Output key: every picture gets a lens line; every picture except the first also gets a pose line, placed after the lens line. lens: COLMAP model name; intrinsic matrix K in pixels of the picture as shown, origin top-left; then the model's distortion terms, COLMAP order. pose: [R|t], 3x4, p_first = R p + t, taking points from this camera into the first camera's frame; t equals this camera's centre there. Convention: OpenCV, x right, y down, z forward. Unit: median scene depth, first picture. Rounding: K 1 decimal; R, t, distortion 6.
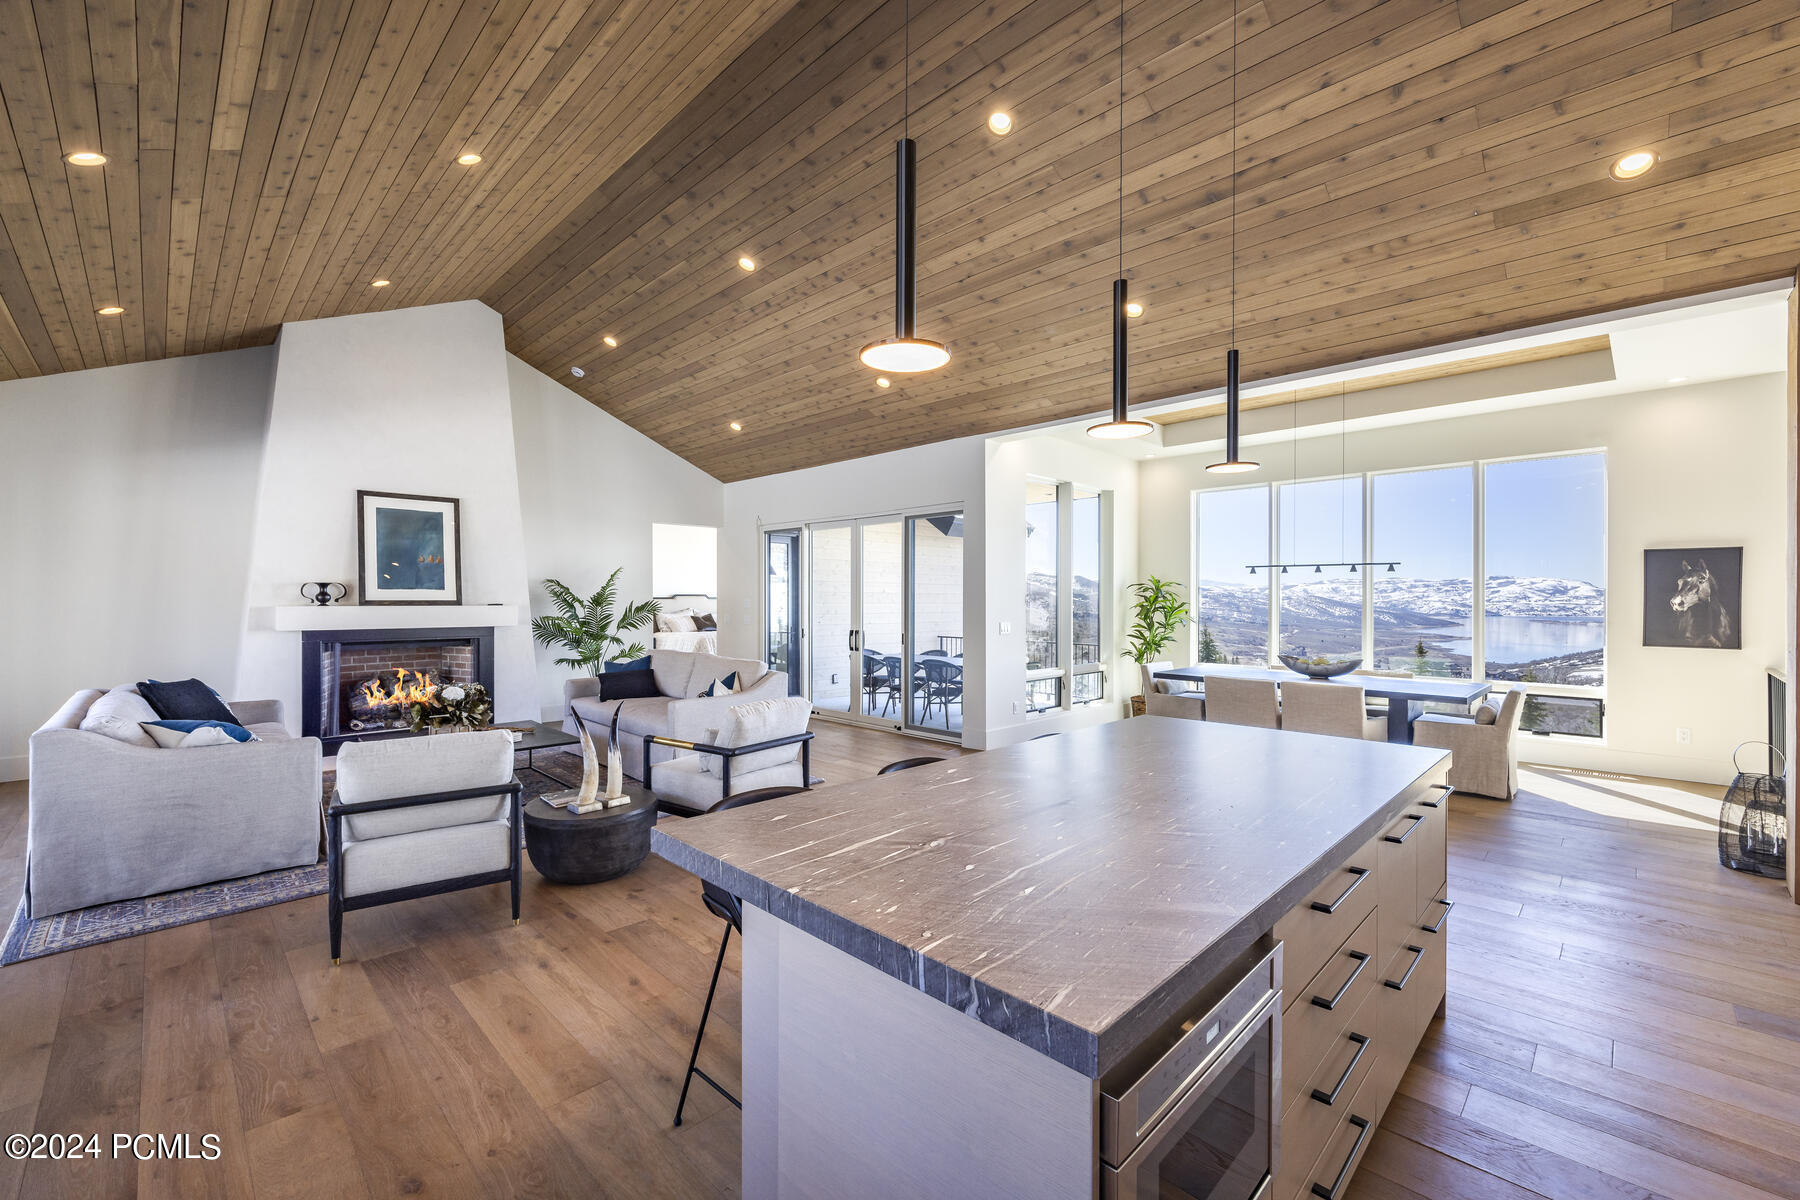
lens RADIAL K [[738.8, 0, 900.0], [0, 738.8, 600.0], [0, 0, 1]] dist [0.002184, 0.000133]
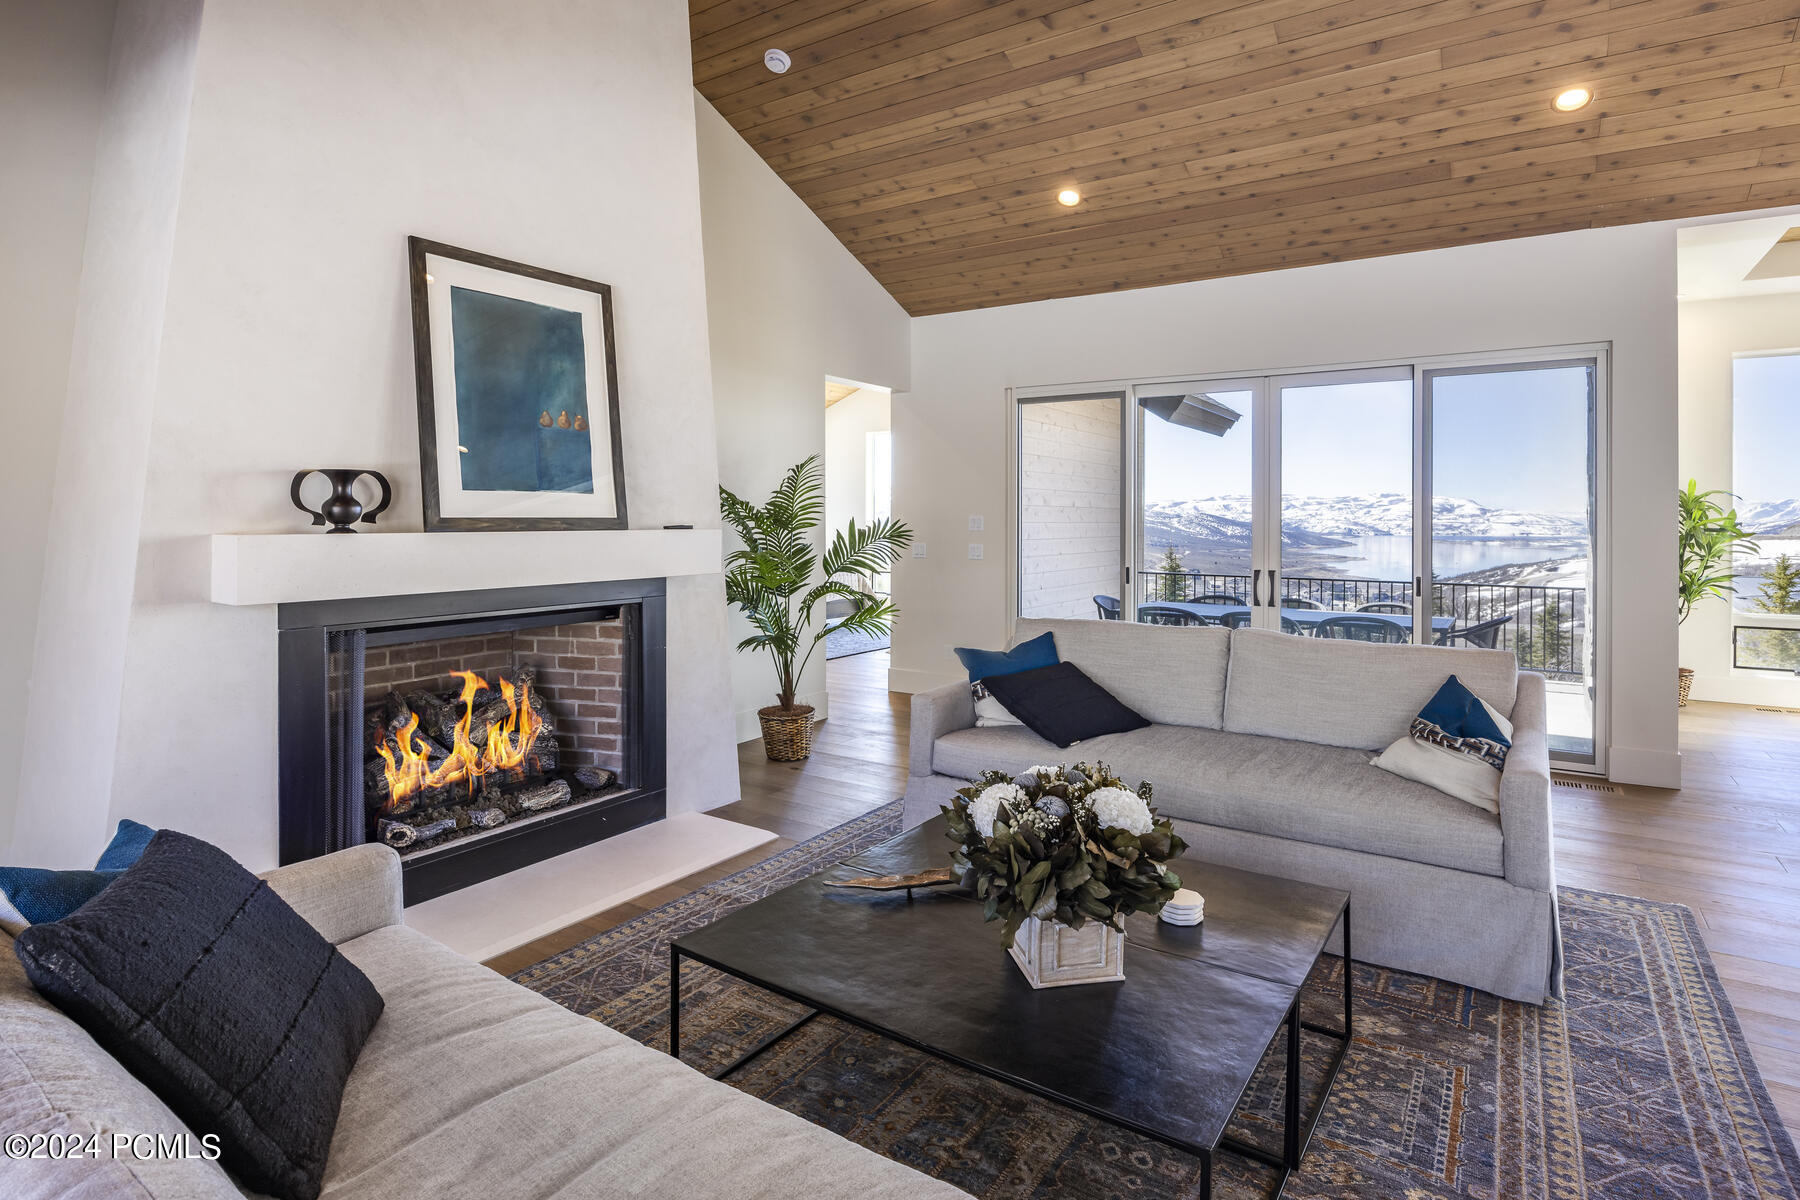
lens RADIAL K [[866.7, 0, 902.8], [0, 866.7, 518.3], [0, 0, 1]] dist [-0.003757, -0.000392]
pose [[0.971196, 0.000875, 0.238281, -0.492814], [-0.001040, 0.999999, 0.000570, 0.000083], [-0.238281, -0.000801, 0.971196, 0.413753]]
